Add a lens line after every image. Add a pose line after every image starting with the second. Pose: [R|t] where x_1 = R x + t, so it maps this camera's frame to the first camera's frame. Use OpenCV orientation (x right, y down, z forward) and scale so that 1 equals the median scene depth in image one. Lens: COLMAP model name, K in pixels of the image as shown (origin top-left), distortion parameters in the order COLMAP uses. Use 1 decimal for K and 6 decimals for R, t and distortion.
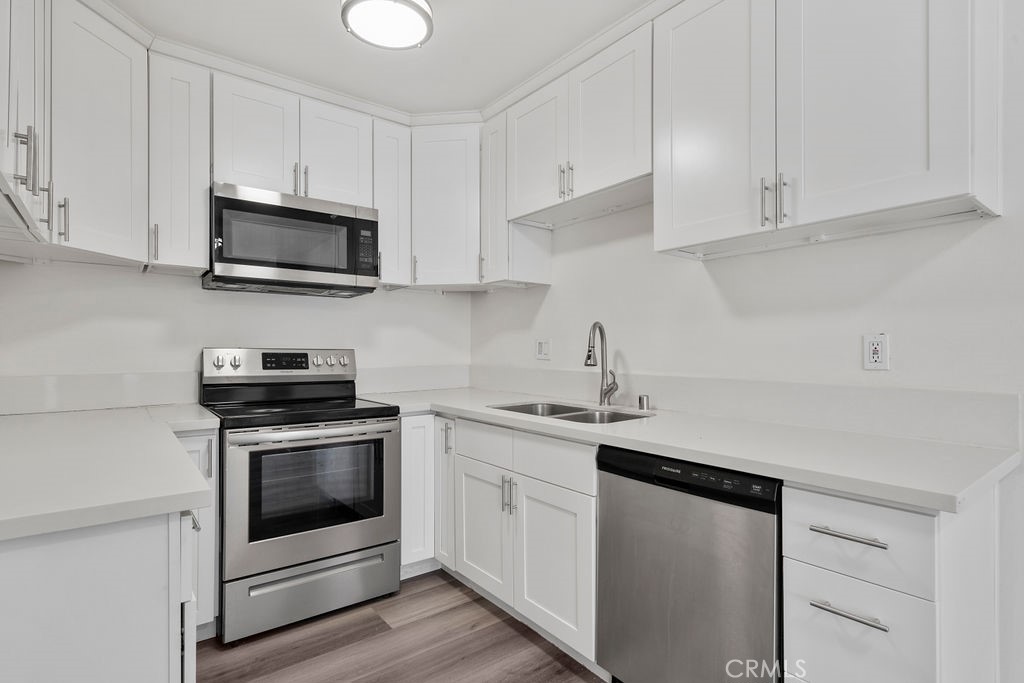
lens RADIAL K [[516.9, 0, 515.8], [0, 516.9, 348.4], [0, 0, 1]] dist [0.001654, 0.000783]
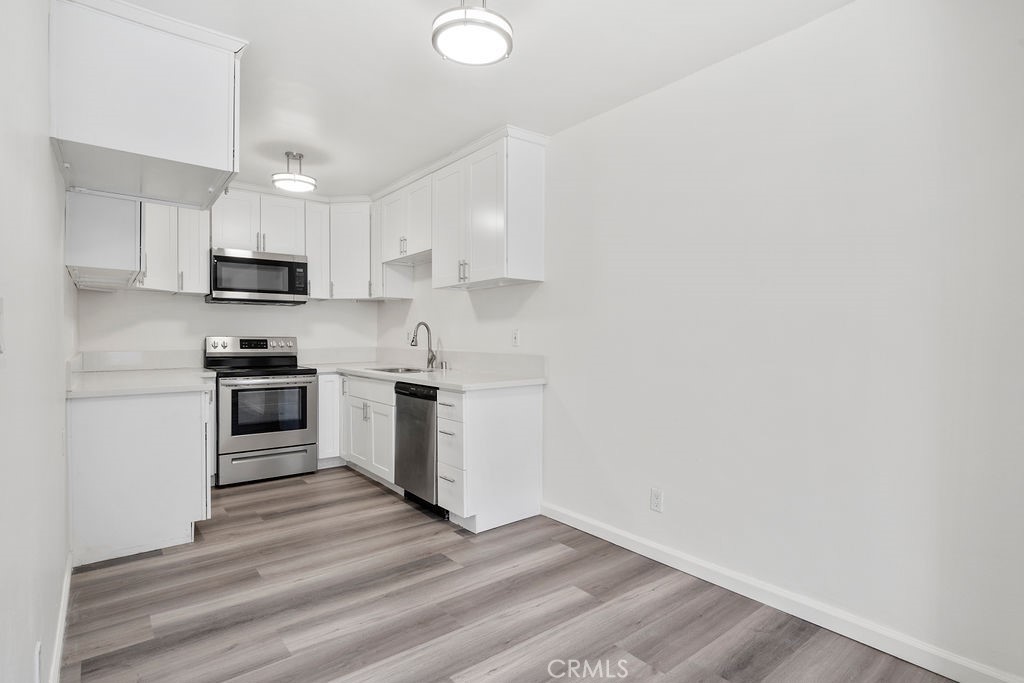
lens RADIAL K [[516.9, 0, 517.1], [0, 516.9, 341.8], [0, 0, 1]] dist [0.001654, 0.000783]
pose [[0.999936, -0.001227, 0.011212, 0.460615], [0.001123, 0.999957, 0.009232, 0.002318], [-0.011222, -0.009219, 0.999895, -0.819375]]
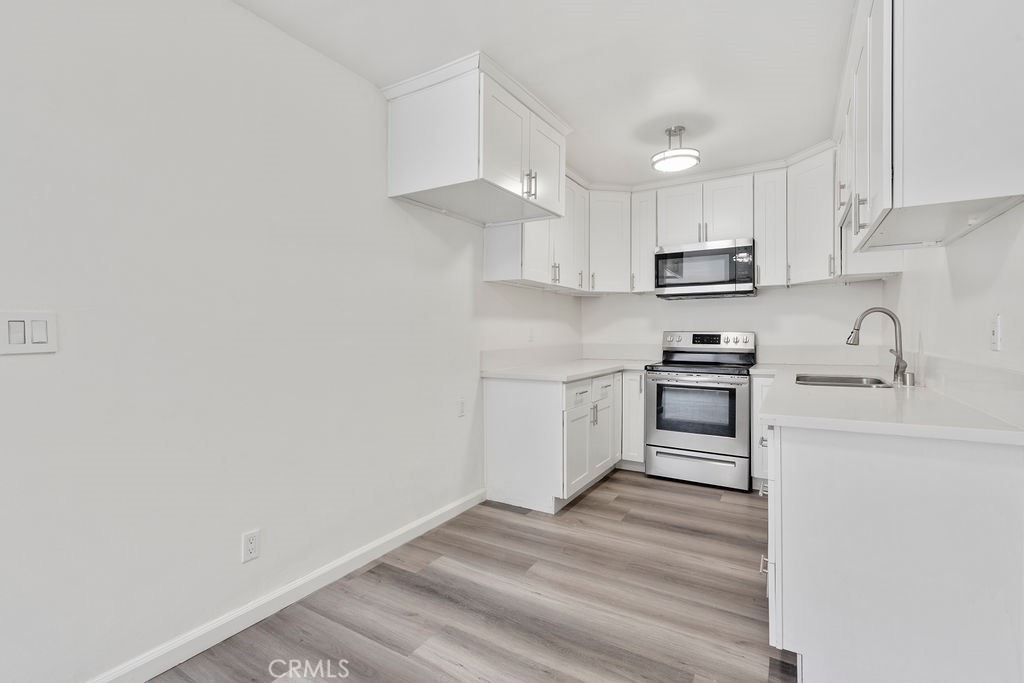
lens RADIAL K [[467.8, 0, 507.3], [0, 467.8, 335.6], [0, 0, 1]] dist [0.002302, 0.000007]
pose [[0.346207, 0.003414, -0.938152, 0.830389], [0.003830, 0.999980, 0.005052, 0.003314], [0.938151, -0.005342, 0.346187, -0.138877]]
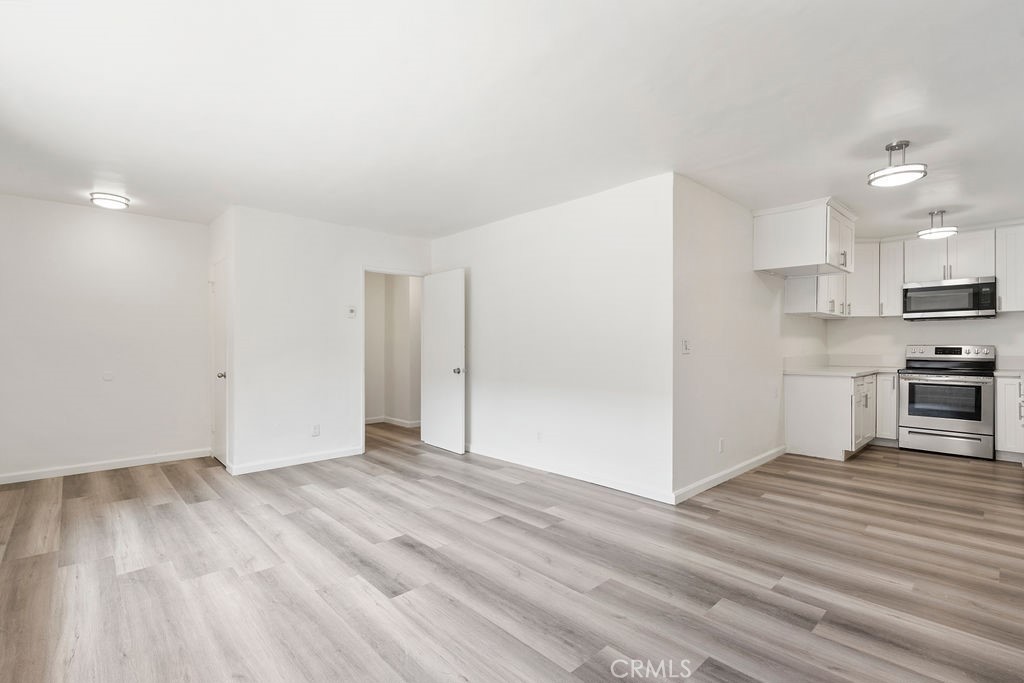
lens RADIAL K [[467.8, 0, 509.3], [0, 467.8, 348.6], [0, 0, 1]] dist [0.002302, 0.000007]
pose [[0.087573, 0.002038, -0.996156, 1.539183], [0.002759, 0.999994, 0.002288, 0.005086], [0.996154, -0.002949, 0.087567, -1.159148]]
